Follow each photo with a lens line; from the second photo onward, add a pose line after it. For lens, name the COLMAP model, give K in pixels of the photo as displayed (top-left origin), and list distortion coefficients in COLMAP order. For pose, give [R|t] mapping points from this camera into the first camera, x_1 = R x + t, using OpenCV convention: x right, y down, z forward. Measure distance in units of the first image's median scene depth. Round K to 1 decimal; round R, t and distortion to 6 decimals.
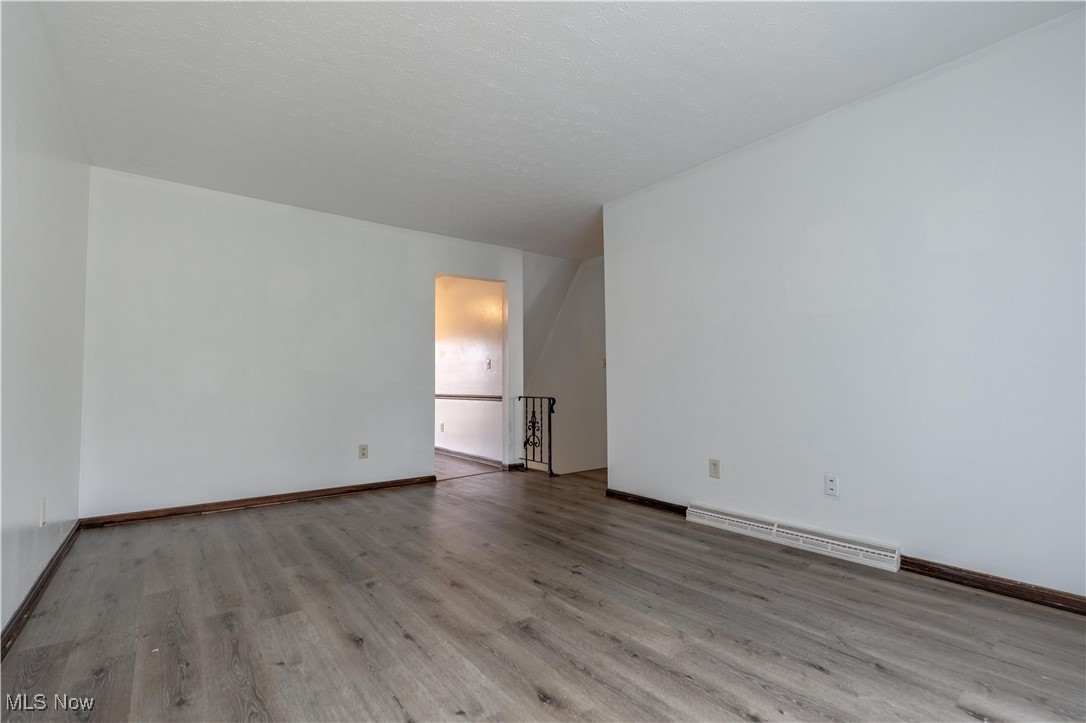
lens RADIAL K [[487.7, 0, 543.0], [0, 487.7, 361.5], [0, 0, 1]] dist [-0.001355, 0.000019]
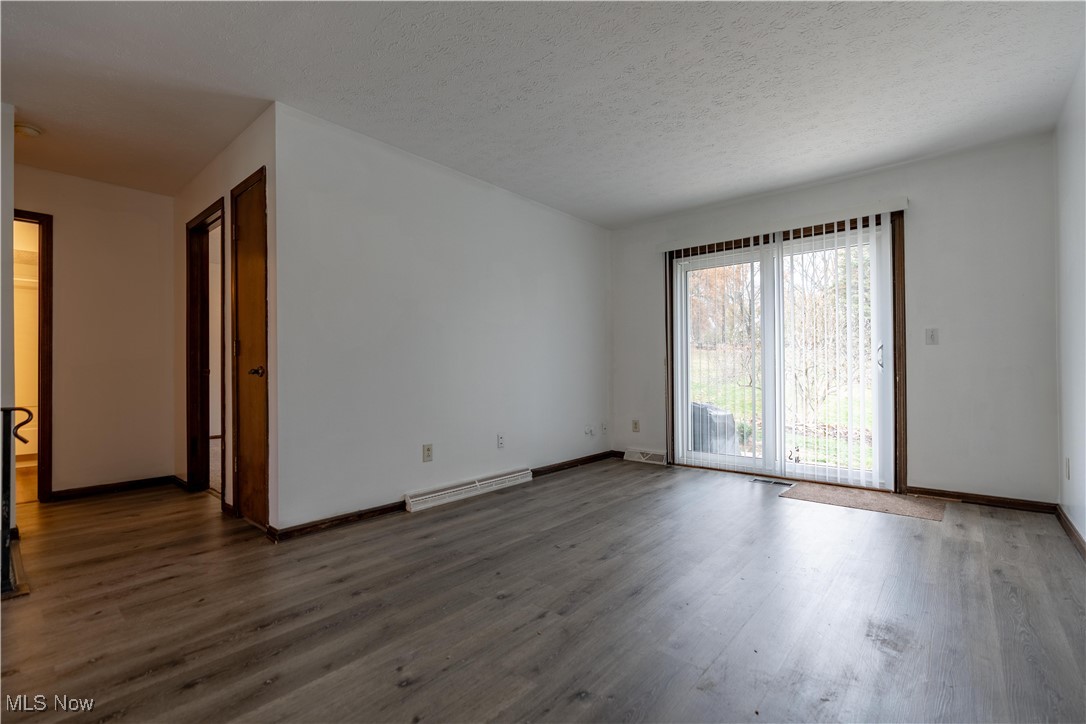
lens RADIAL K [[487.7, 0, 543.0], [0, 487.7, 362.0], [0, 0, 1]] dist [-0.001355, 0.000019]
pose [[-0.201996, 0.025977, 0.979042, -0.872595], [-0.038263, 0.998676, -0.034392, 0.058208], [-0.978639, -0.044409, -0.200734, 1.150516]]
